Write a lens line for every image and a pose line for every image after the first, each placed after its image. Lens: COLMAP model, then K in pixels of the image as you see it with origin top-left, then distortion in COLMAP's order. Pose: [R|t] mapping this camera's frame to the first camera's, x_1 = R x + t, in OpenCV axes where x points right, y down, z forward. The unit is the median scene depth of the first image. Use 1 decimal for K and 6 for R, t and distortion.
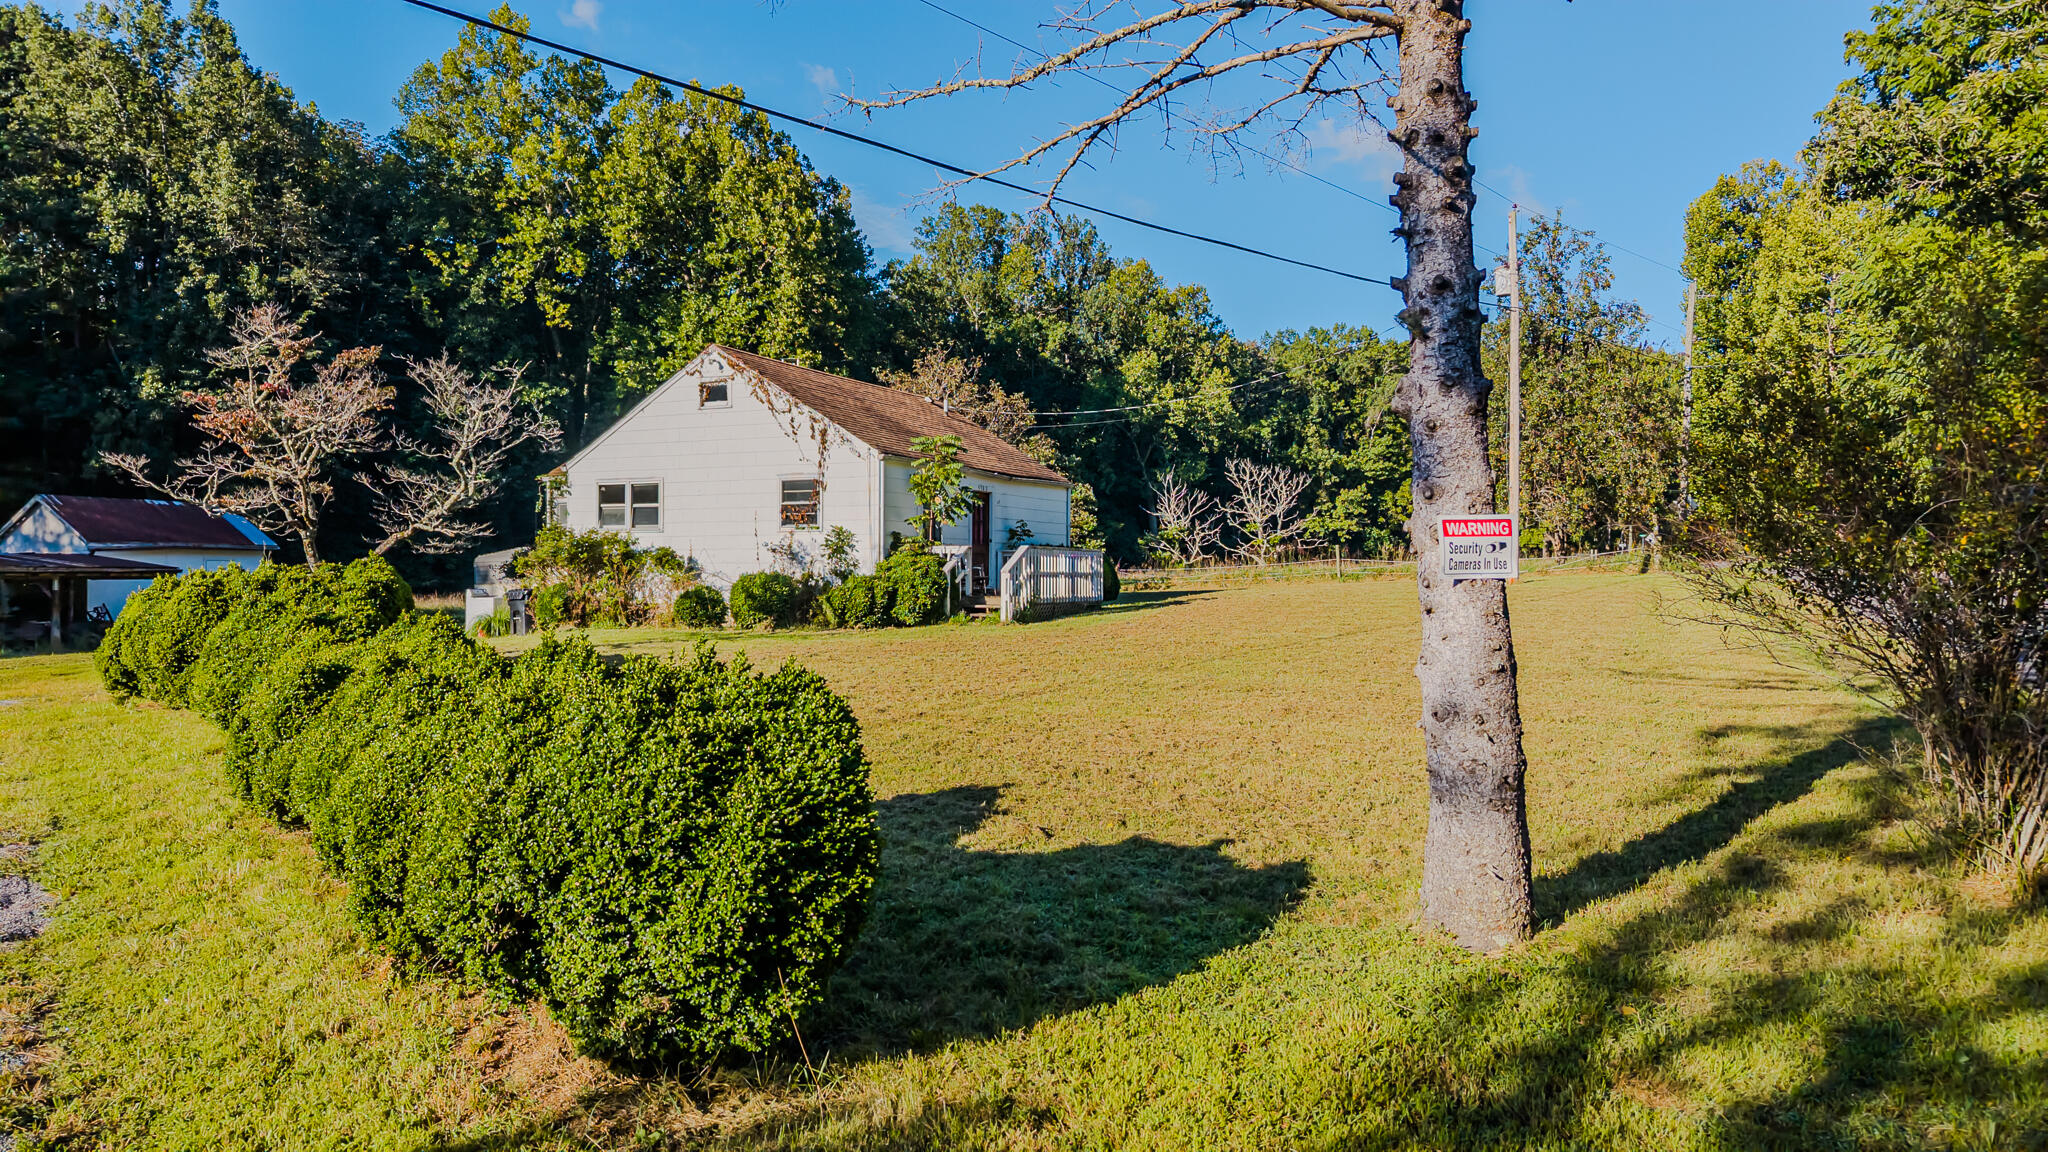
lens RADIAL K [[1362.9, 0, 1031.8], [0, 1362.9, 575.4], [0, 0, 1]] dist [0.034565, -0.047588]
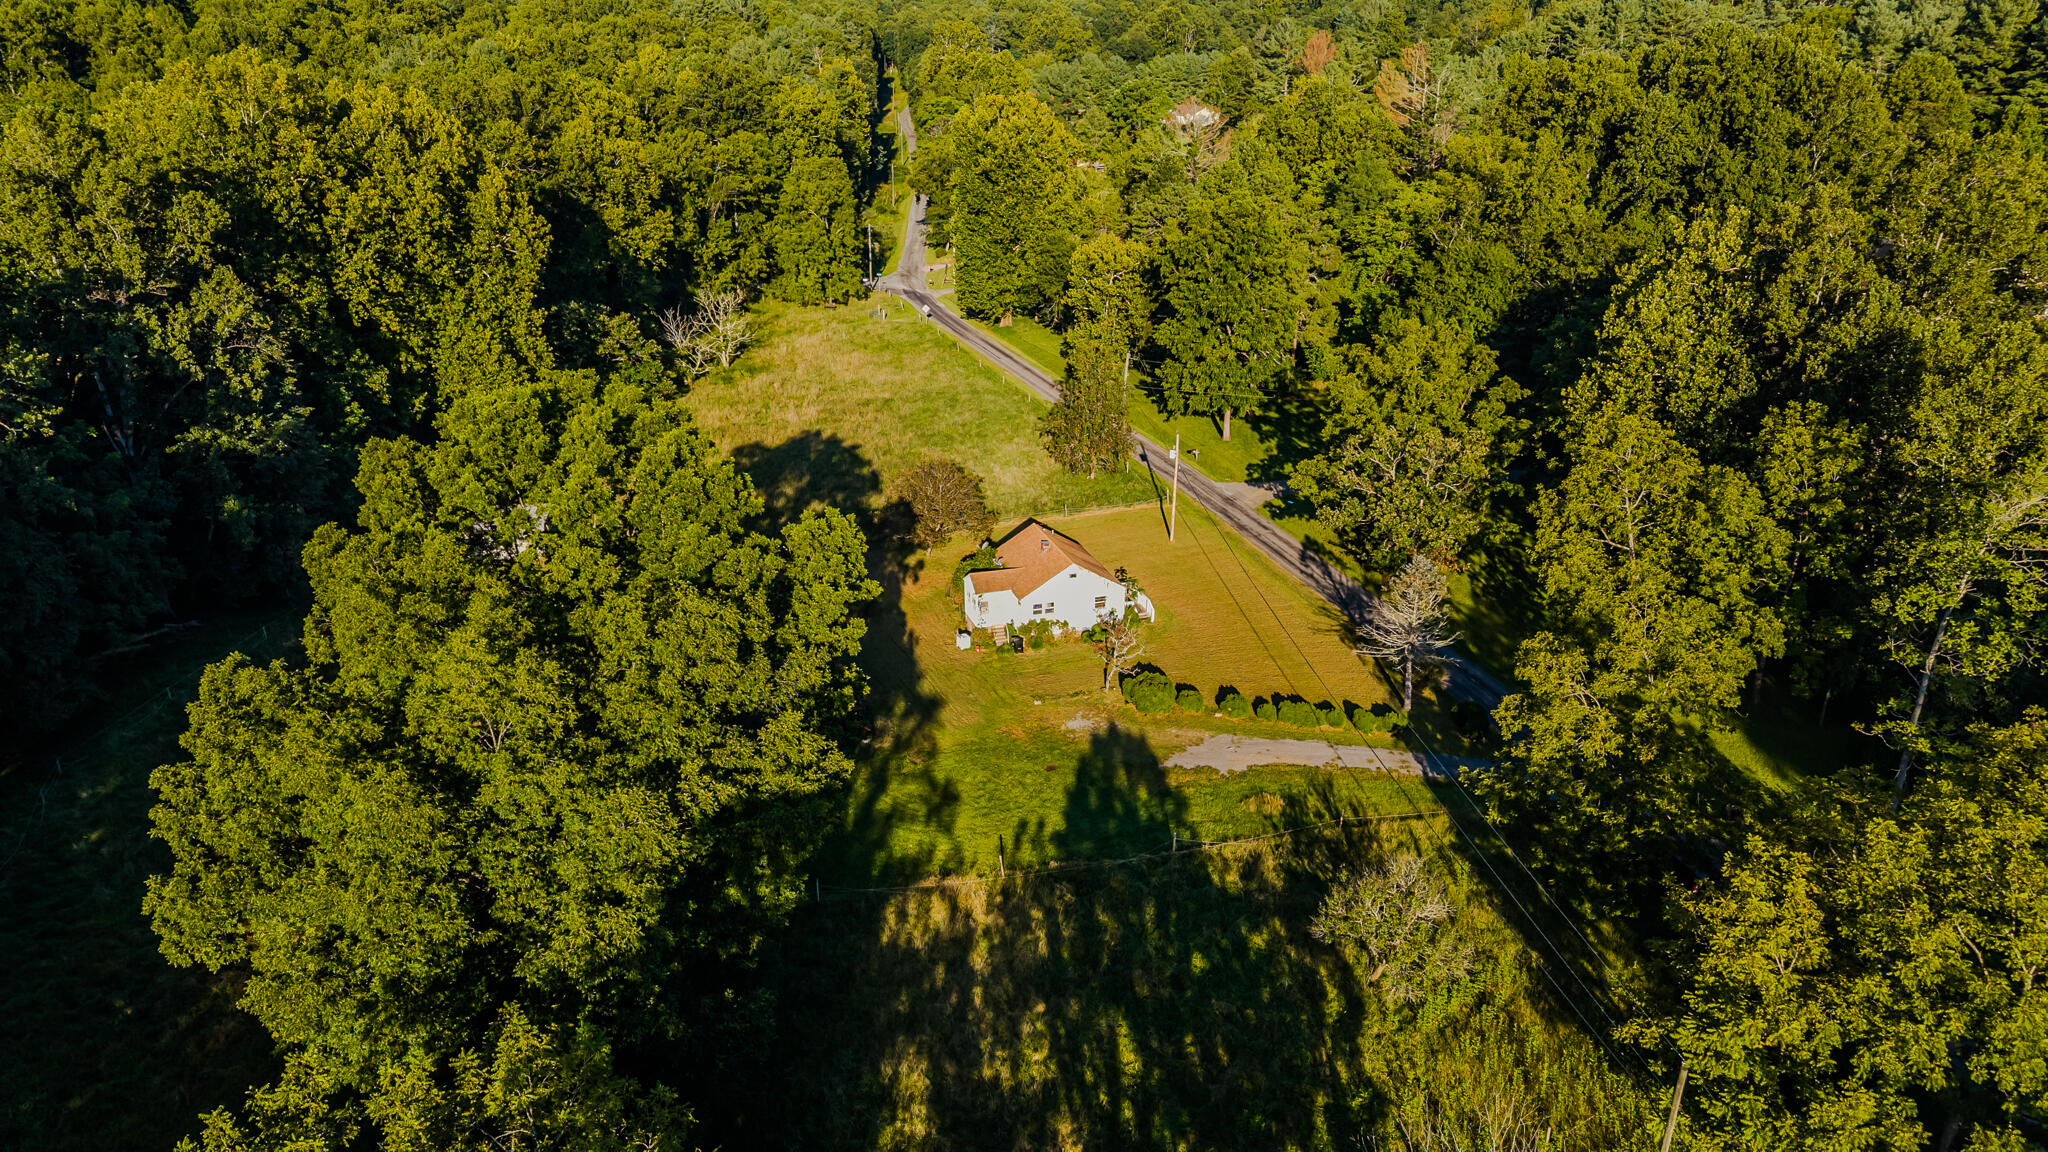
lens RADIAL K [[1362.9, 0, 1030.8], [0, 1362.9, 583.6], [0, 0, 1]] dist [0.034565, -0.047588]
pose [[0.728842, -0.256539, 0.634805, -0.787620], [0.001903, 0.927908, 0.372804, -0.440864], [-0.684680, -0.270507, 0.676786, -0.400943]]
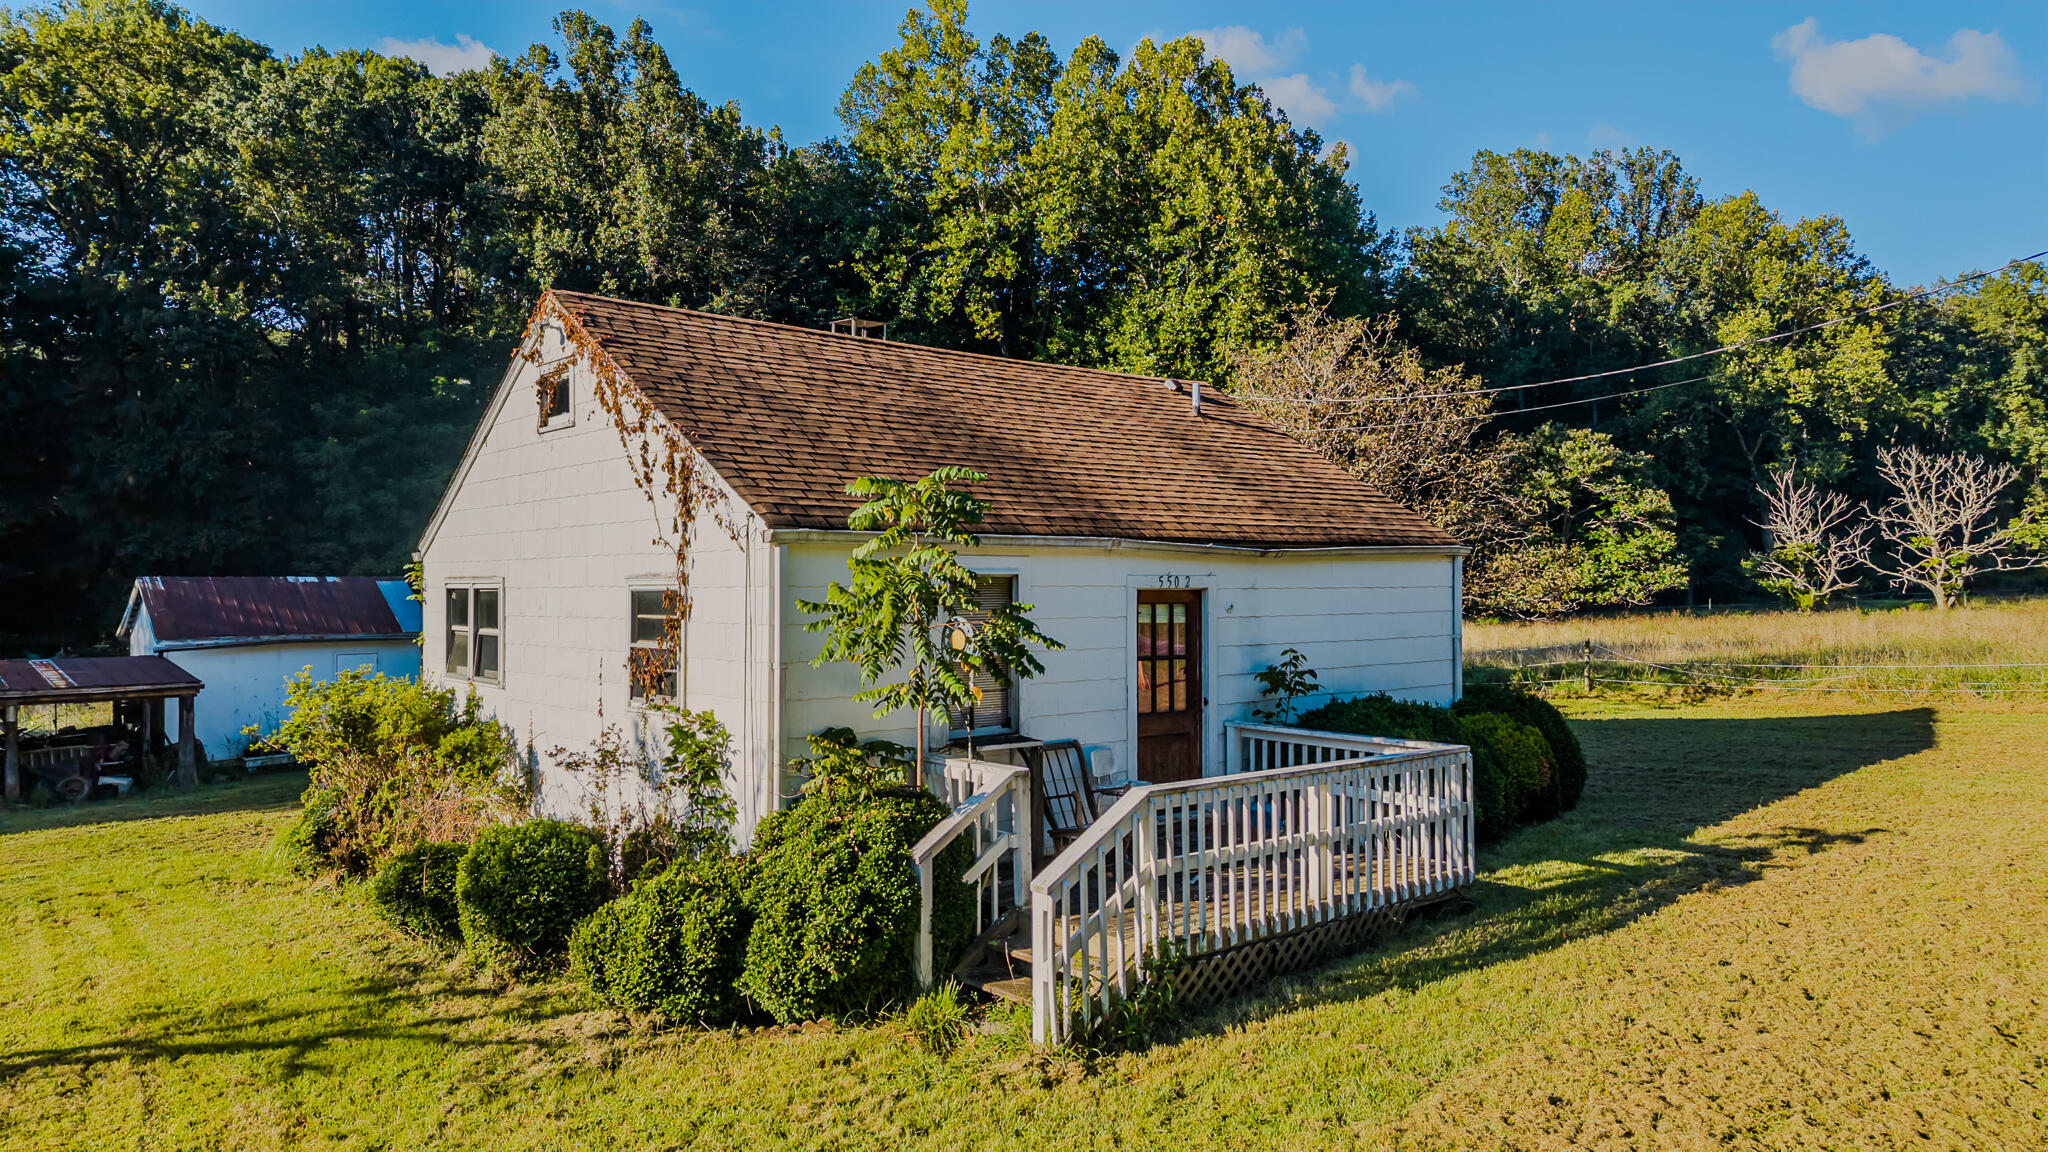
lens RADIAL K [[1362.9, 0, 1025.0], [0, 1362.9, 572.3], [0, 0, 1]] dist [0.034565, -0.047588]
pose [[0.913715, -0.010158, -0.406228, 0.031386], [0.007202, 0.999935, -0.008805, -0.021462], [0.406292, 0.005120, 0.913729, 0.200093]]
